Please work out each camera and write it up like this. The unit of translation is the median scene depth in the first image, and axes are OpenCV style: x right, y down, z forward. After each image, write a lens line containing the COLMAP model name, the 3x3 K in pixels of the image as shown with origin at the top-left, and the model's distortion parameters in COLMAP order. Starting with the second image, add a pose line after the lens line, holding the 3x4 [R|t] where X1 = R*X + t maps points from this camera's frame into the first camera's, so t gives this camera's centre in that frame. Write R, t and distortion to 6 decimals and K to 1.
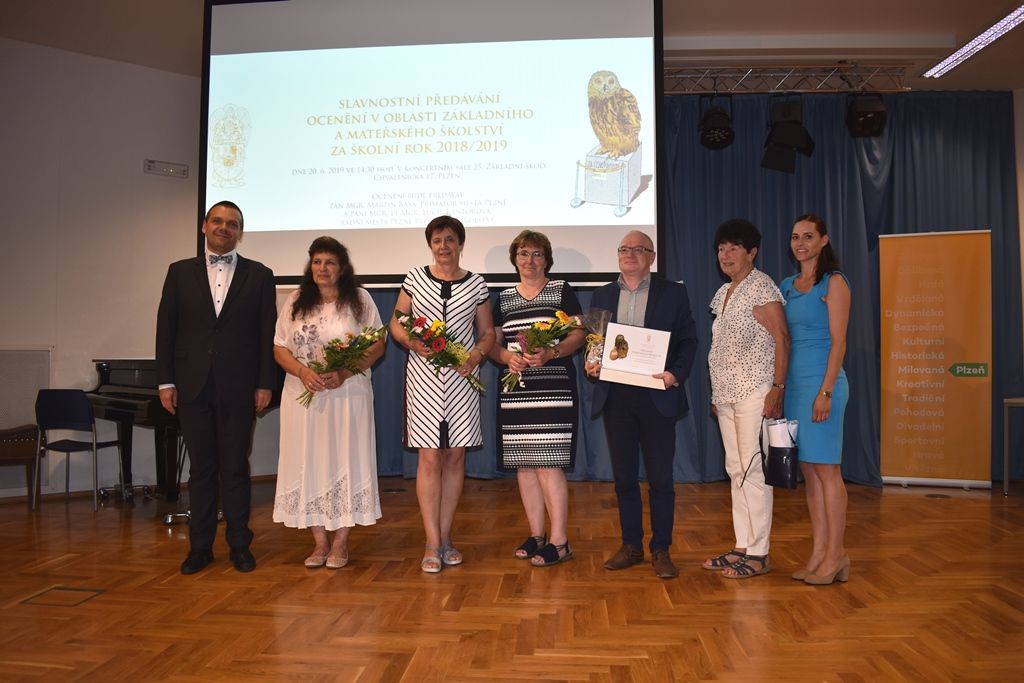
lens RADIAL K [[798.6, 0, 512.0], [0, 798.6, 341.5], [0, 0, 1]] dist [-0.082837, -0.006882]
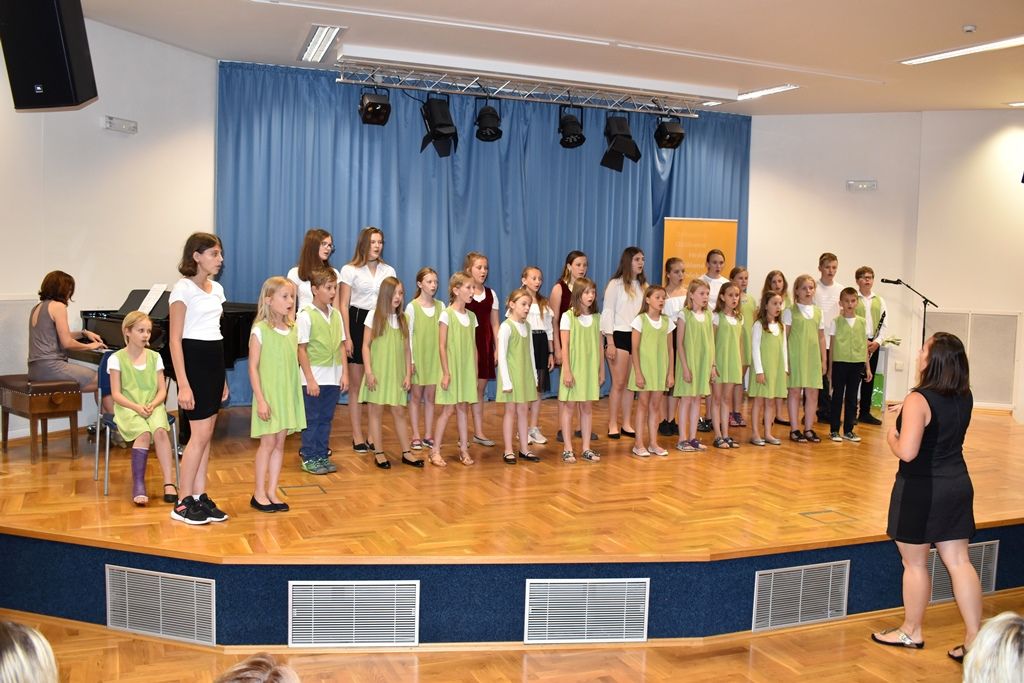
lens RADIAL K [[969.2, 0, 512.0], [0, 969.2, 341.5], [0, 0, 1]] dist [-0.083506, 0.004957]
pose [[0.888265, -0.010149, 0.459220, -0.764223], [-0.038514, 0.994590, 0.096478, -0.100884], [-0.457715, -0.103384, 0.883068, -0.548218]]
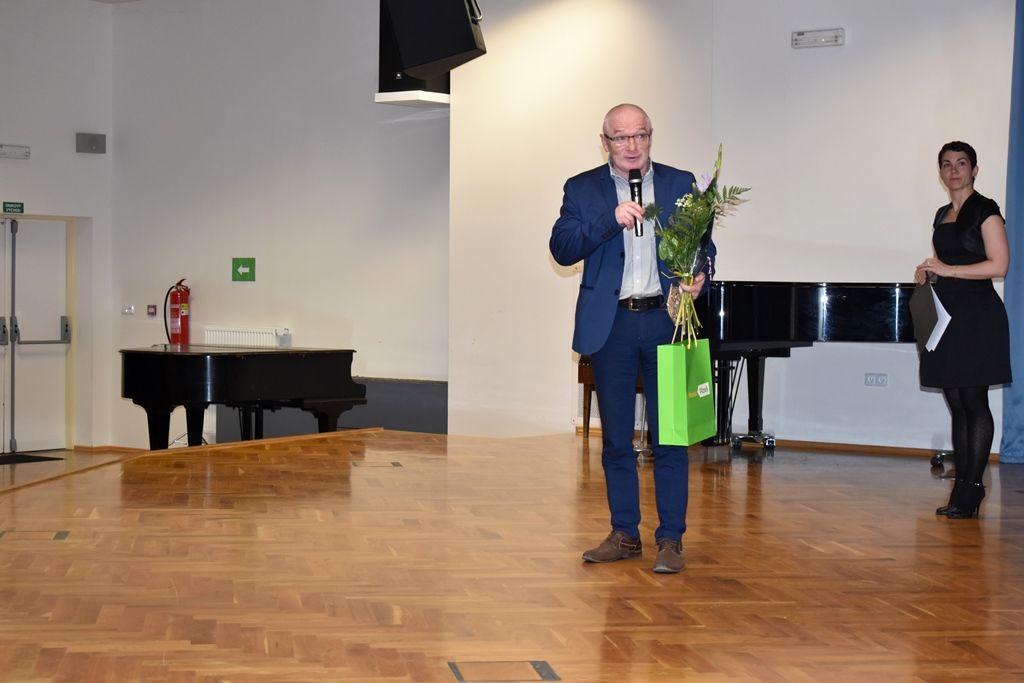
lens RADIAL K [[1905.7, 0, 512.0], [0, 1905.7, 341.5], [0, 0, 1]] dist [-0.006855, 0.123728]
pose [[0.219014, 0.029701, -0.975270, 1.822557], [0.011221, 0.999394, 0.032956, 0.019208], [0.975657, -0.018161, 0.218548, 0.384815]]
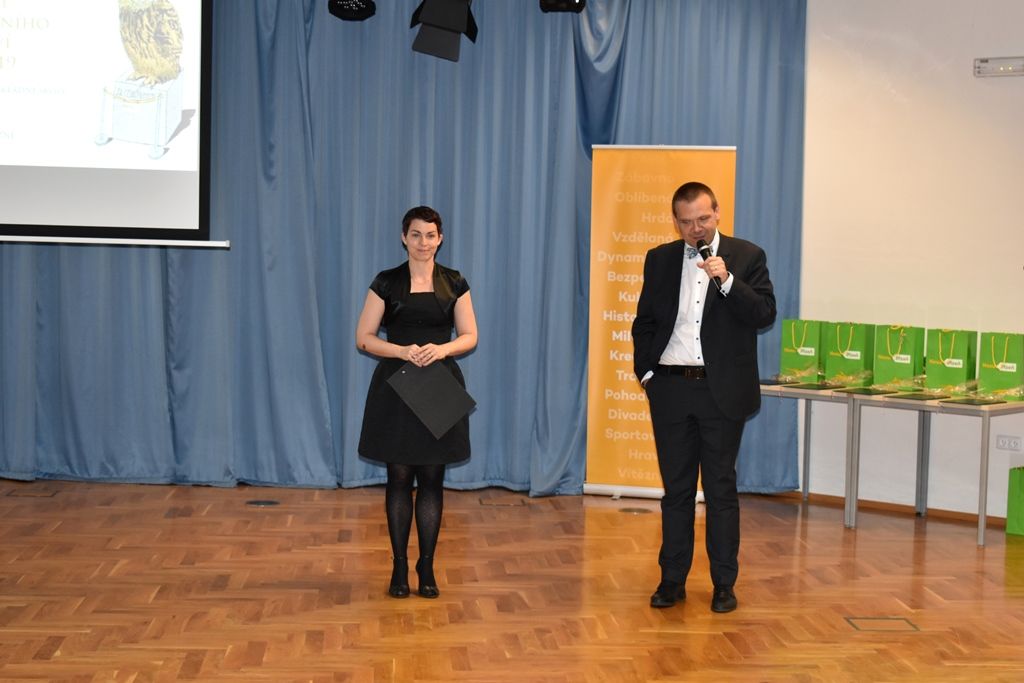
lens RADIAL K [[1905.7, 0, 512.0], [0, 1905.7, 341.5], [0, 0, 1]] dist [-0.006855, 0.123728]
pose [[0.990289, 0.016383, 0.138054, 0.226427], [-0.028261, 0.996021, 0.084520, -0.142983], [-0.136120, -0.087601, 0.986812, -0.977513]]
